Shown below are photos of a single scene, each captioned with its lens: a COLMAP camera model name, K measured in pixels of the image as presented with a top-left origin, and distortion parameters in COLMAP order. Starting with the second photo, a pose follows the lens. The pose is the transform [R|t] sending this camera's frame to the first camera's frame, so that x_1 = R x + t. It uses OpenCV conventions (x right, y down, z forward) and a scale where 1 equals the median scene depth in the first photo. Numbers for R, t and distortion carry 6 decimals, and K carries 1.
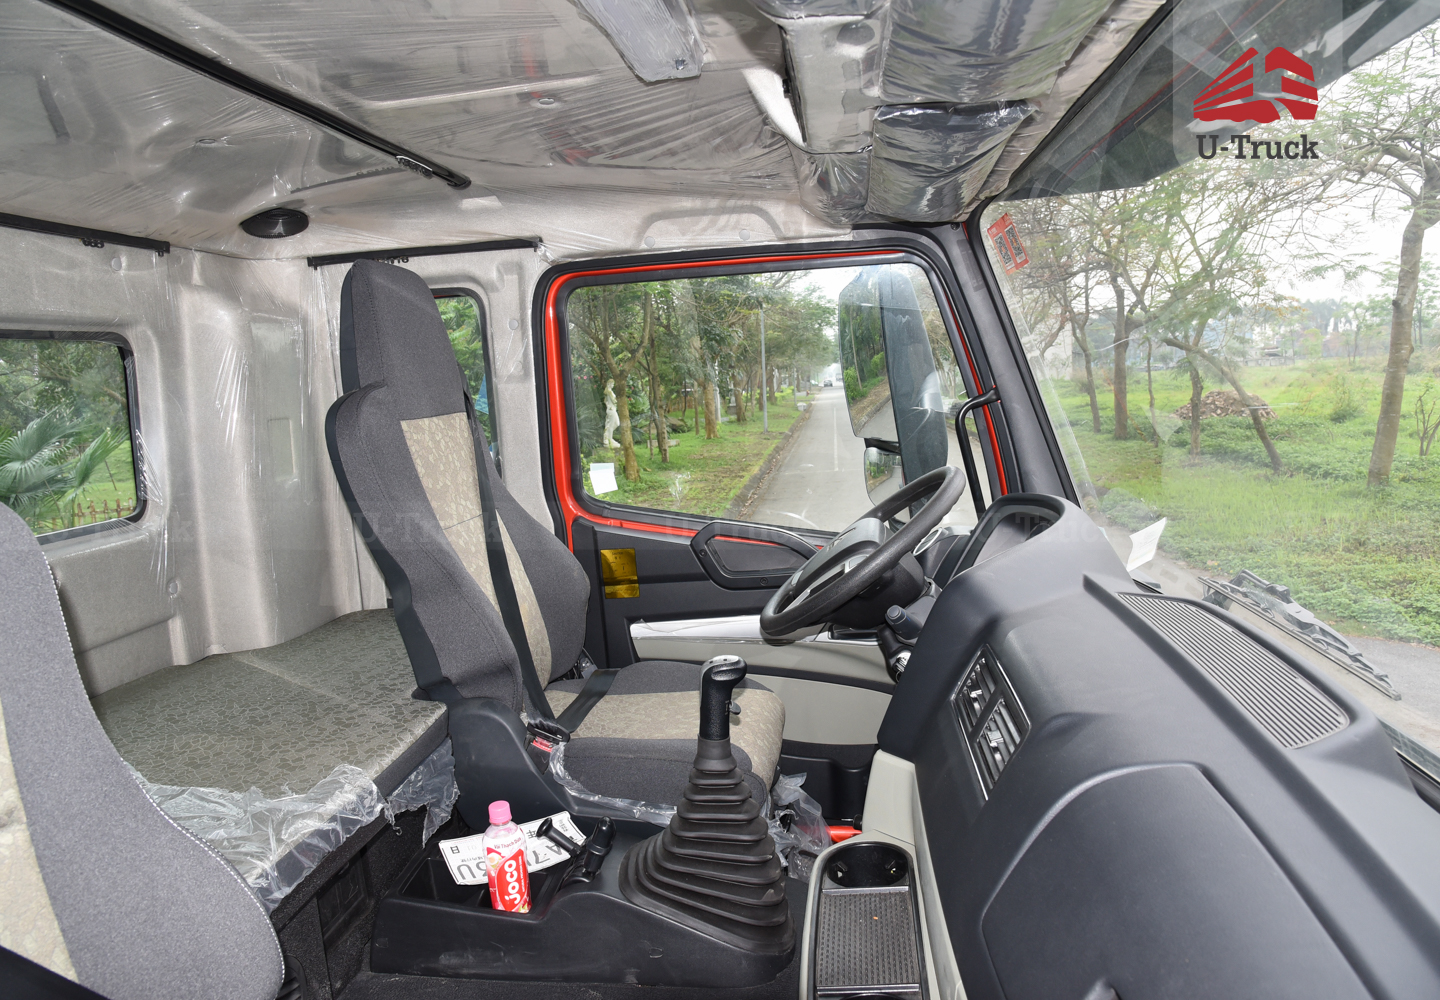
lens RADIAL K [[1008.7, 0, 711.3], [0, 1008.7, 506.0], [0, 0, 1]] dist [-0.119590, 0.065838]
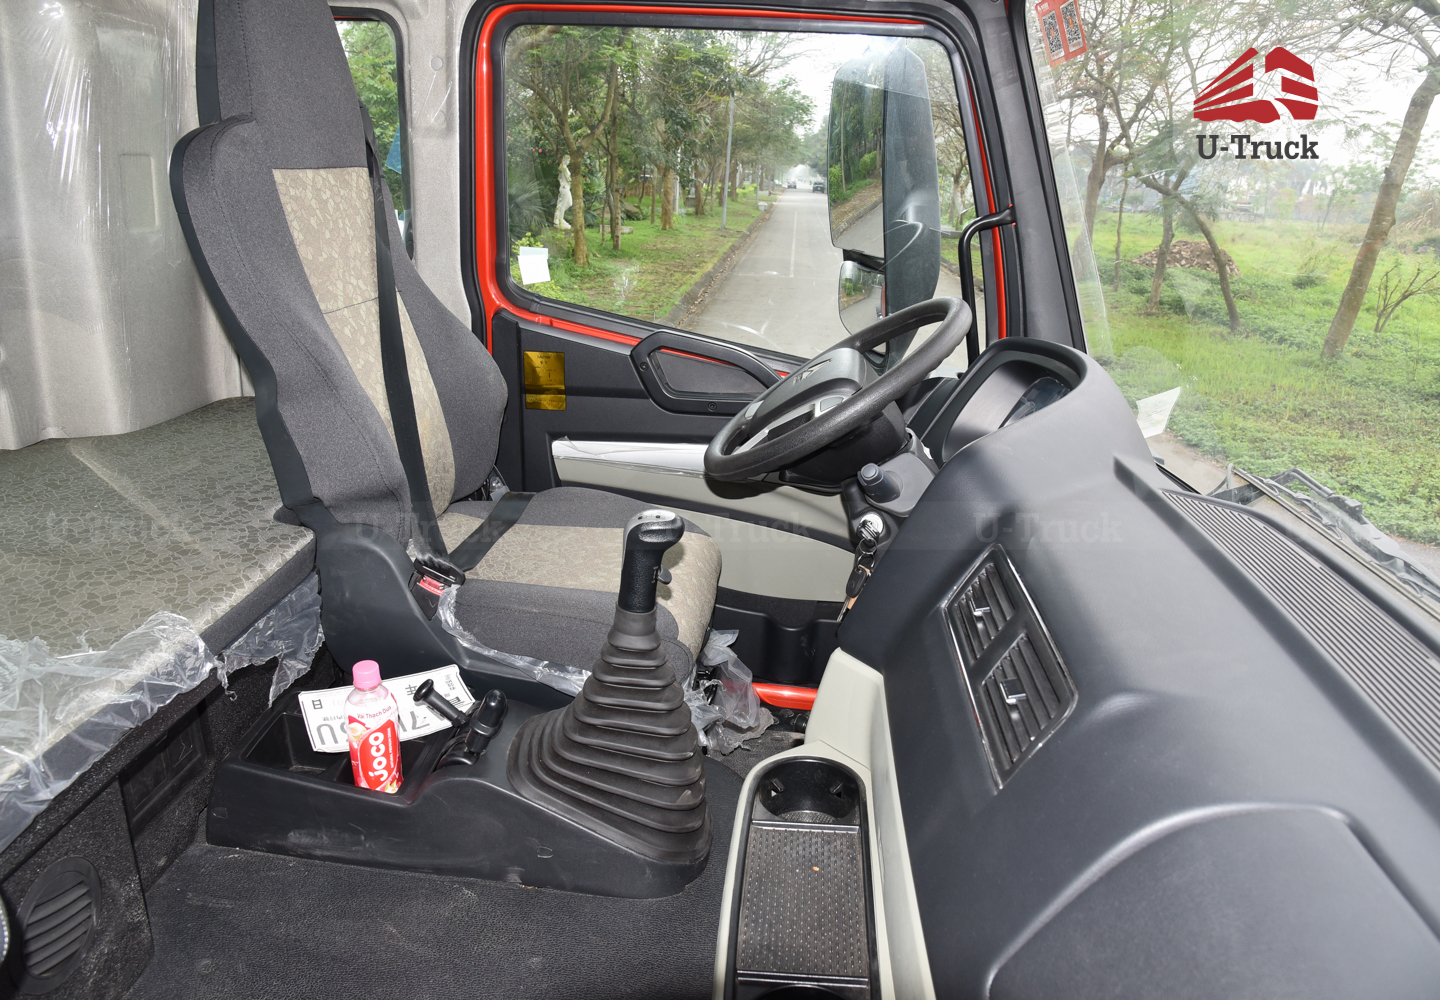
lens RADIAL K [[1008.7, 0, 711.3], [0, 1008.7, 506.0], [0, 0, 1]] dist [-0.119590, 0.065838]
pose [[0.993442, 0.090646, 0.069680, -0.000590], [-0.102715, 0.975267, 0.195714, -0.011366], [-0.050216, -0.201588, 0.978182, 0.156198]]
